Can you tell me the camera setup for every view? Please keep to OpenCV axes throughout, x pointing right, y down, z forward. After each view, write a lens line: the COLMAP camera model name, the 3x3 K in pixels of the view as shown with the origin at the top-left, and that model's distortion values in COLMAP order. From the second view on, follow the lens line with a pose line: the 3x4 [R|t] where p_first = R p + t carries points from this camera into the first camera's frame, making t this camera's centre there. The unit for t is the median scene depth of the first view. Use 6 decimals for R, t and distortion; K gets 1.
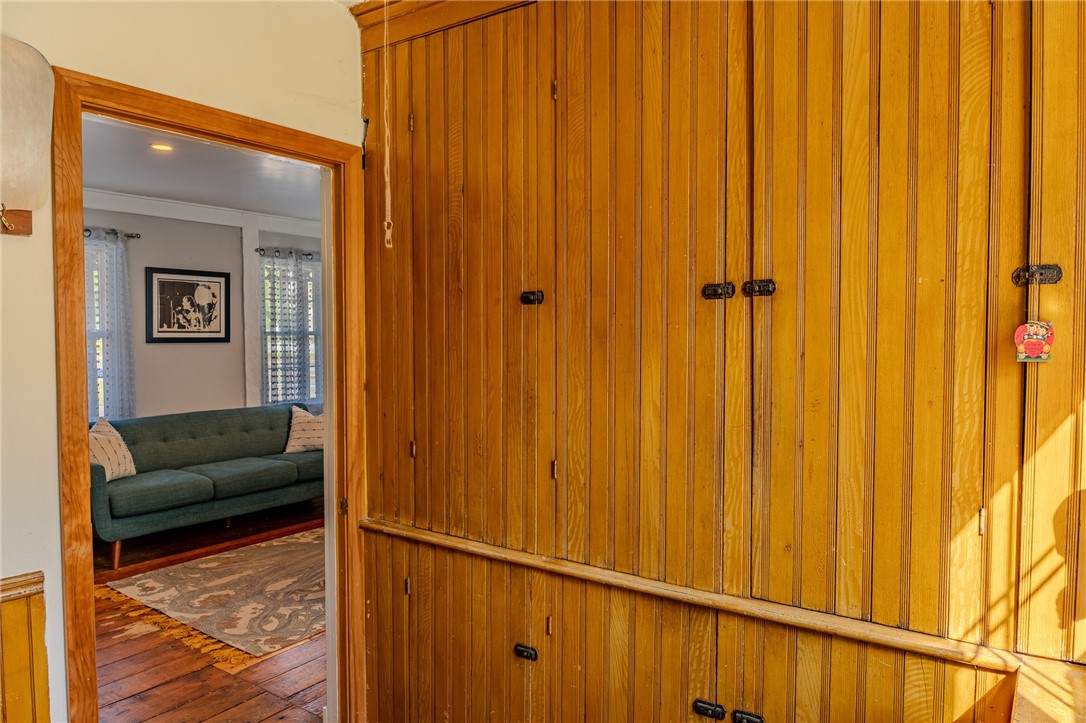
lens RADIAL K [[714.8, 0, 544.9], [0, 714.8, 358.7], [0, 0, 1]] dist [-0.007459, -0.007015]
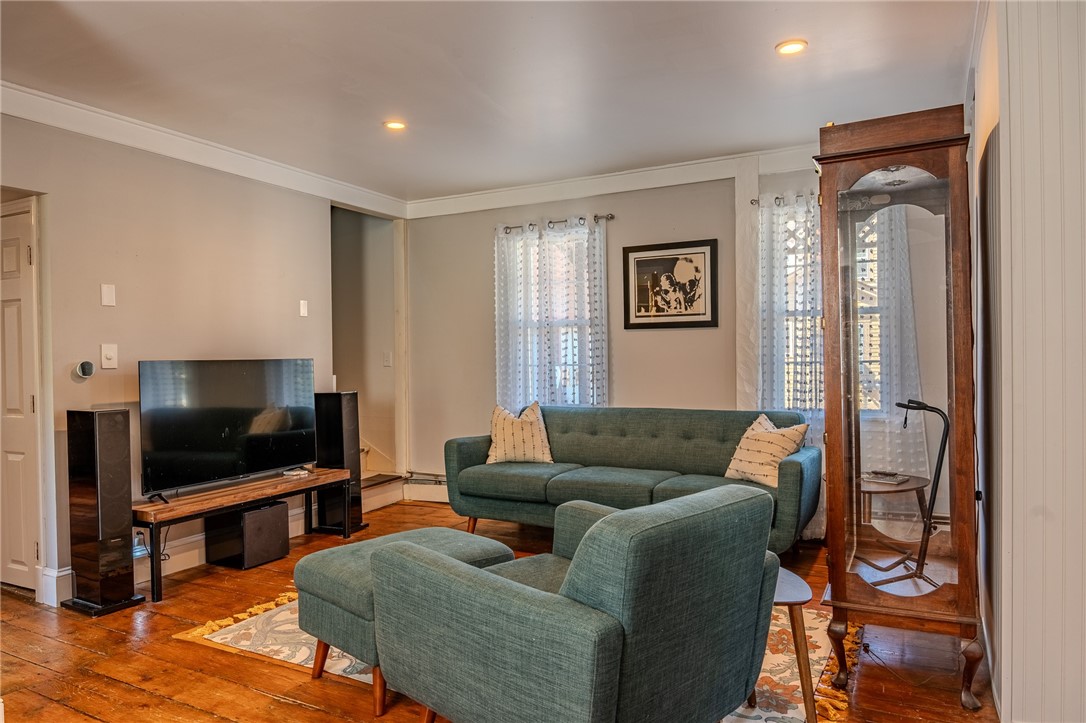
lens RADIAL K [[714.8, 0, 544.5], [0, 714.8, 365.1], [0, 0, 1]] dist [-0.007459, -0.007015]
pose [[0.127740, 0.009357, -0.991764, 0.334765], [-0.027162, 0.999613, 0.005933, 0.020926], [0.991436, 0.026181, 0.127945, 0.744429]]
